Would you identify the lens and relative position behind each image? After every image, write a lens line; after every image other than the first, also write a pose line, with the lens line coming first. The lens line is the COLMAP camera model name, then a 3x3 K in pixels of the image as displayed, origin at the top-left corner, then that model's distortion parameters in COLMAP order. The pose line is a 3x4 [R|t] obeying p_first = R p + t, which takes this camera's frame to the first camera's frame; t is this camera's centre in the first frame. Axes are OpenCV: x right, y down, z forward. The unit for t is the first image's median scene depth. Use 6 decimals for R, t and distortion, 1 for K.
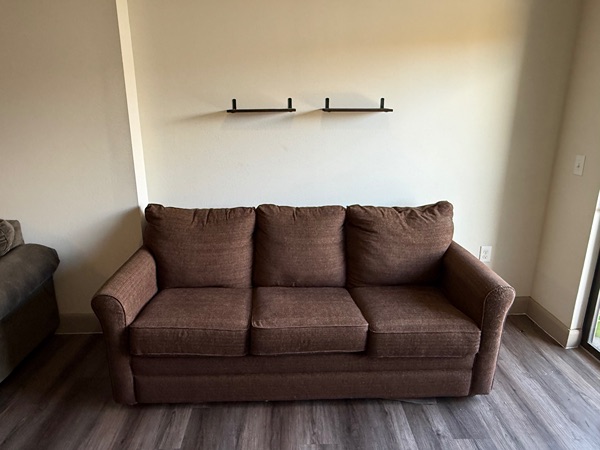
lens RADIAL K [[416.2, 0, 293.9], [0, 416.2, 214.4], [0, 0, 1]] dist [0.006768, -0.020318]
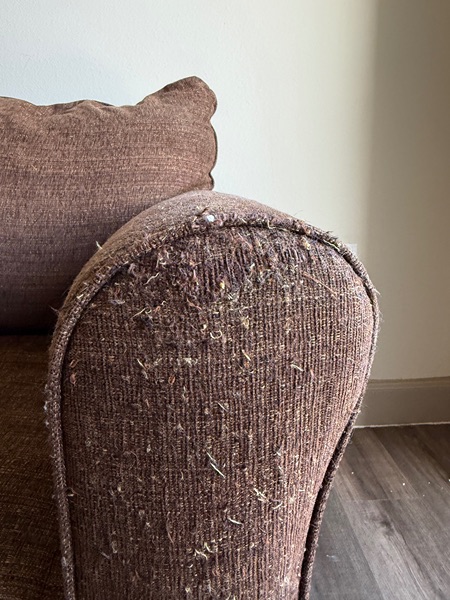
lens RADIAL K [[416.2, 0, 223.4], [0, 416.2, 298.1], [0, 0, 1]] dist [0.006768, -0.020318]
pose [[0.999636, -0.016075, 0.021670, 0.401316], [0.018332, 0.993945, -0.108336, 0.178613], [-0.019797, 0.108694, 0.993878, 0.737285]]
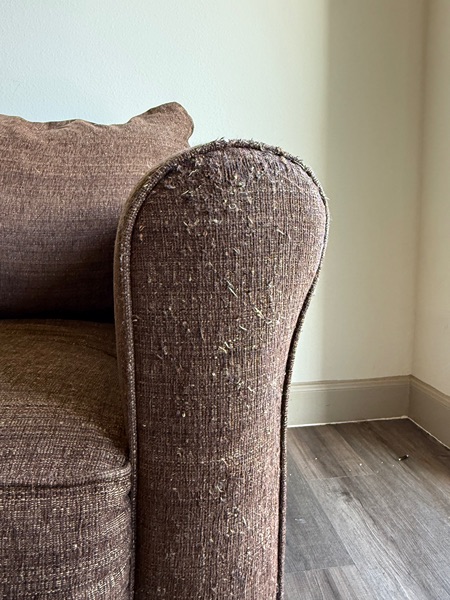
lens RADIAL K [[390.4, 0, 229.3], [0, 390.4, 299.0], [0, 0, 1]] dist [-0.007123, -0.005966]
pose [[0.993501, -0.021514, 0.111769, 0.392757], [0.038313, 0.987881, -0.150410, 0.204482], [-0.107179, 0.153715, 0.982285, 0.716715]]
